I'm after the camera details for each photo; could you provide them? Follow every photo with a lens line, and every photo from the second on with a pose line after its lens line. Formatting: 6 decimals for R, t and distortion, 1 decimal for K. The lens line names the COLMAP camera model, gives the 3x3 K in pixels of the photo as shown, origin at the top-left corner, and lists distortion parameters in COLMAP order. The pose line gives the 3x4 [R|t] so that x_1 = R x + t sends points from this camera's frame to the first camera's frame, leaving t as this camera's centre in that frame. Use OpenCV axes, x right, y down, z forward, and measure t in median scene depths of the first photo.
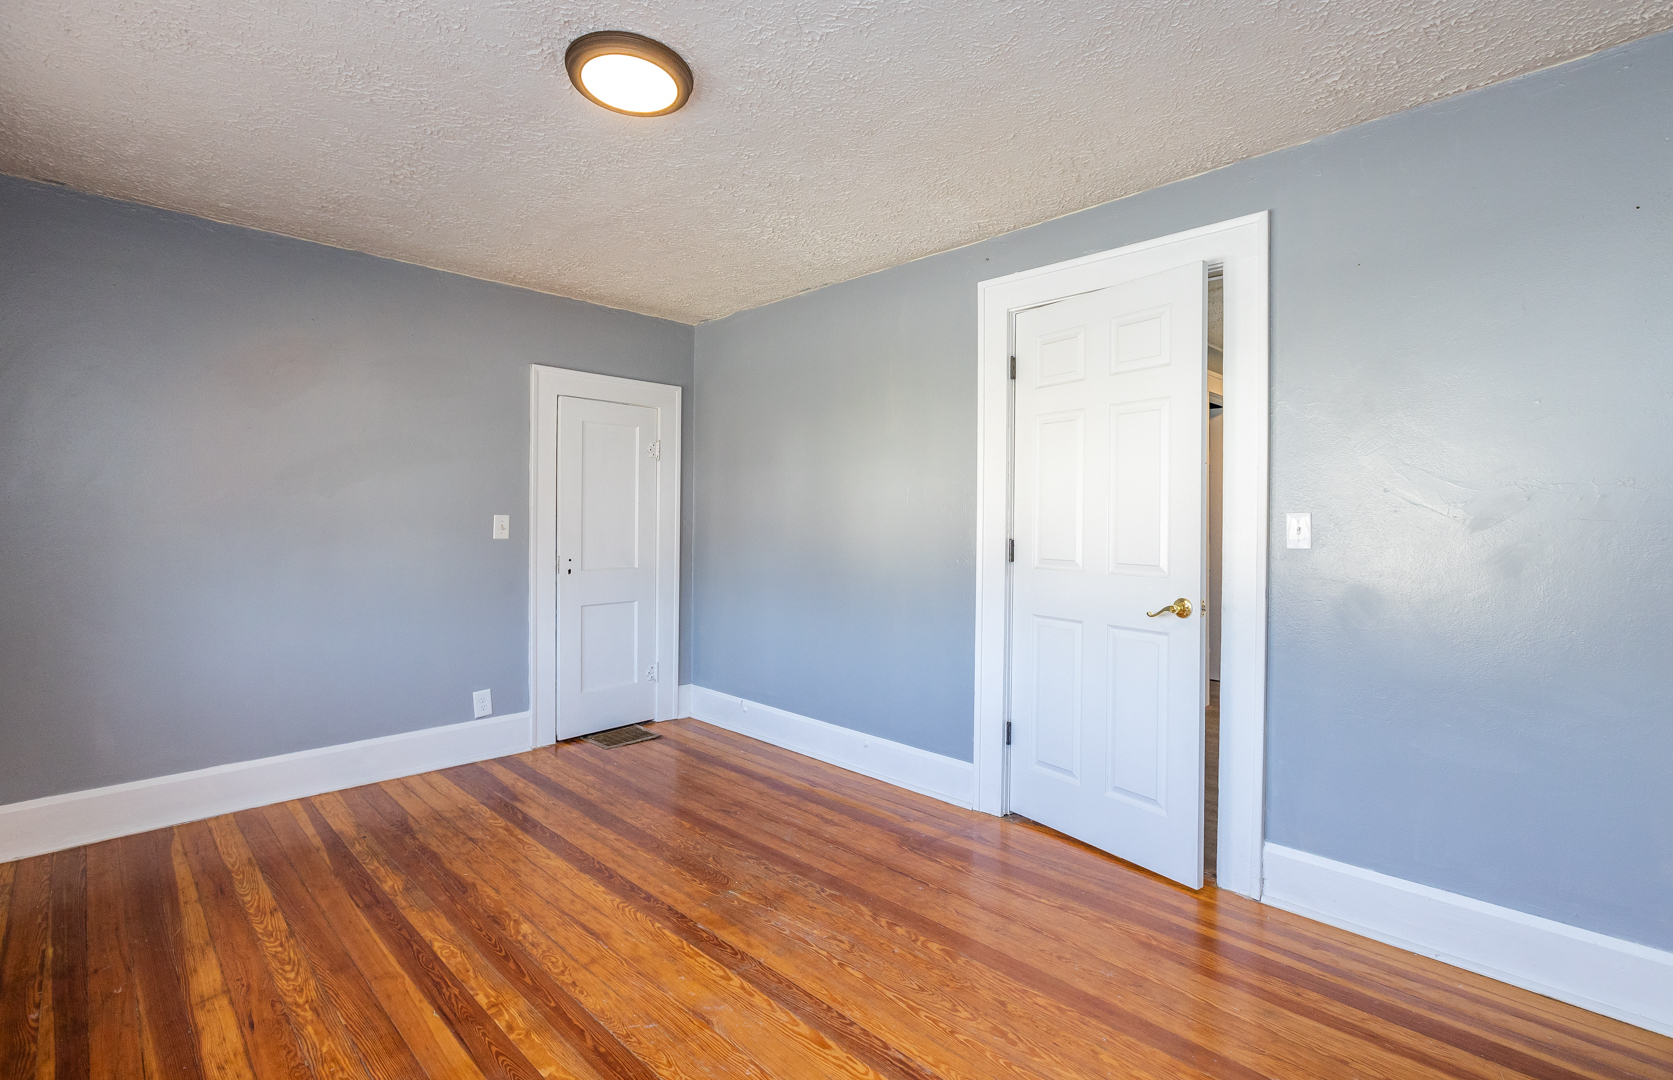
lens RADIAL K [[758.5, 0, 842.6], [0, 758.5, 524.0], [0, 0, 1]] dist [-0.009662, 0.003471]
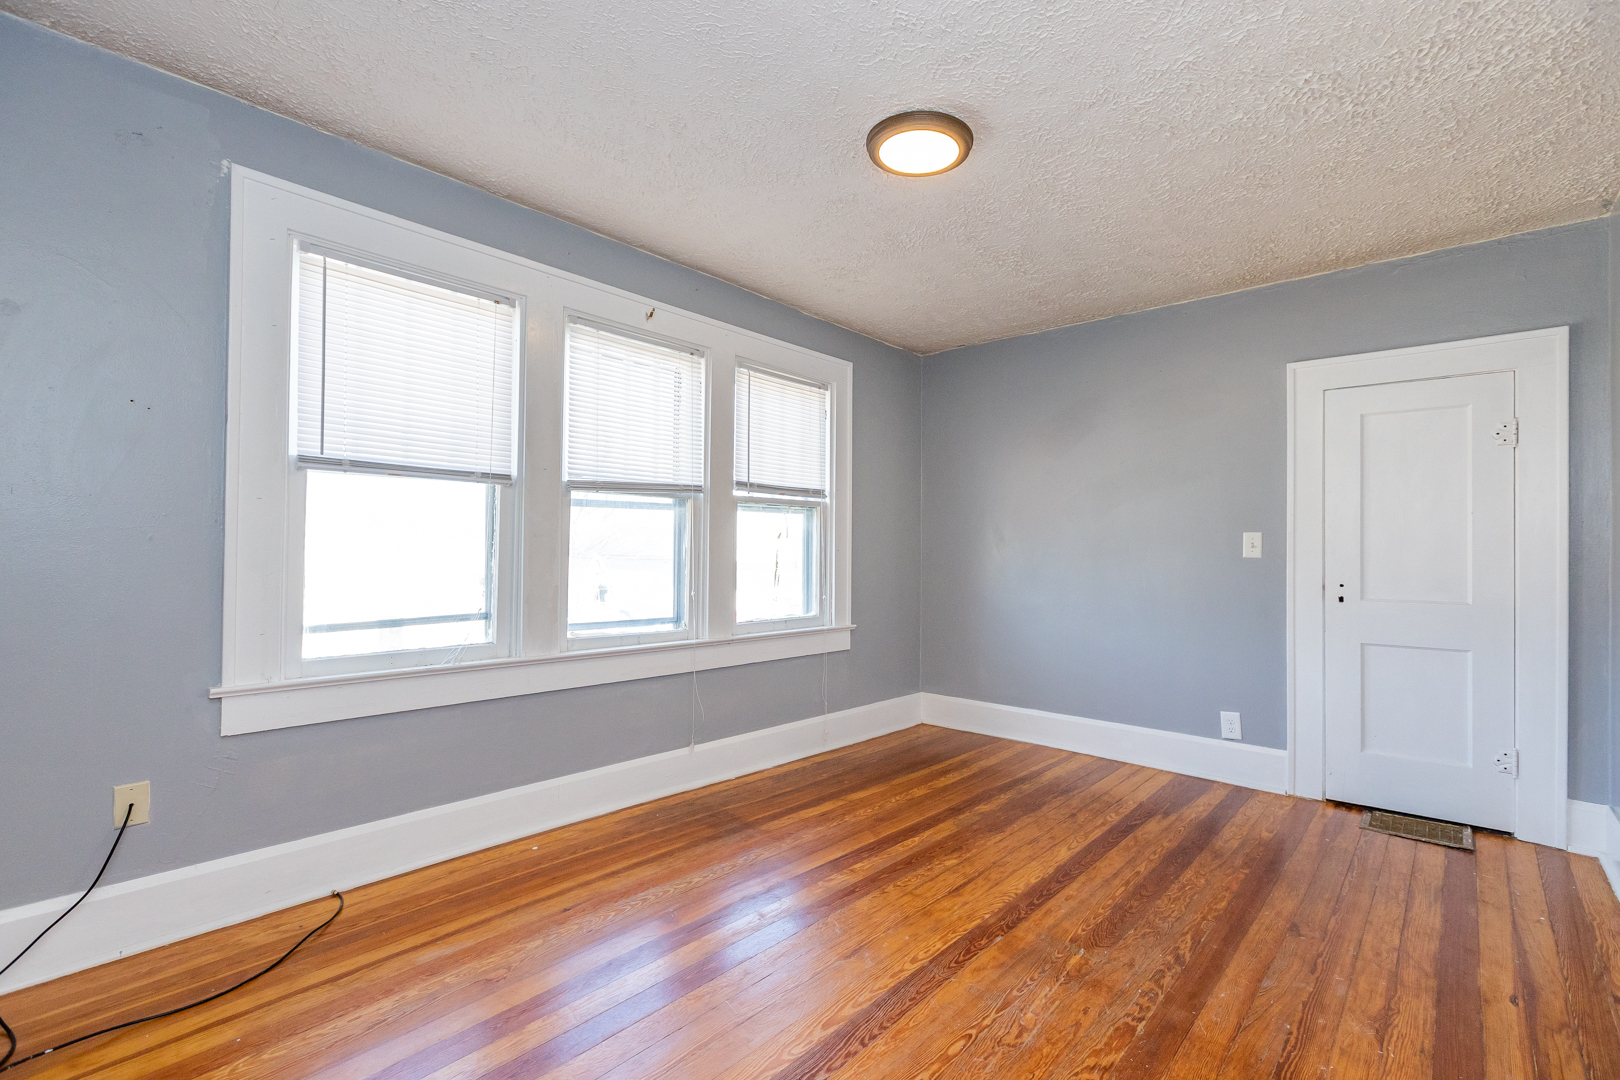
lens RADIAL K [[724.9, 0, 816.3], [0, 724.9, 547.2], [0, 0, 1]] dist [-0.008324, 0.003474]
pose [[0.045267, -0.004890, -0.998963, 0.575130], [-0.013969, 0.999887, -0.005527, 0.026105], [0.998877, 0.014205, 0.045194, 0.556786]]
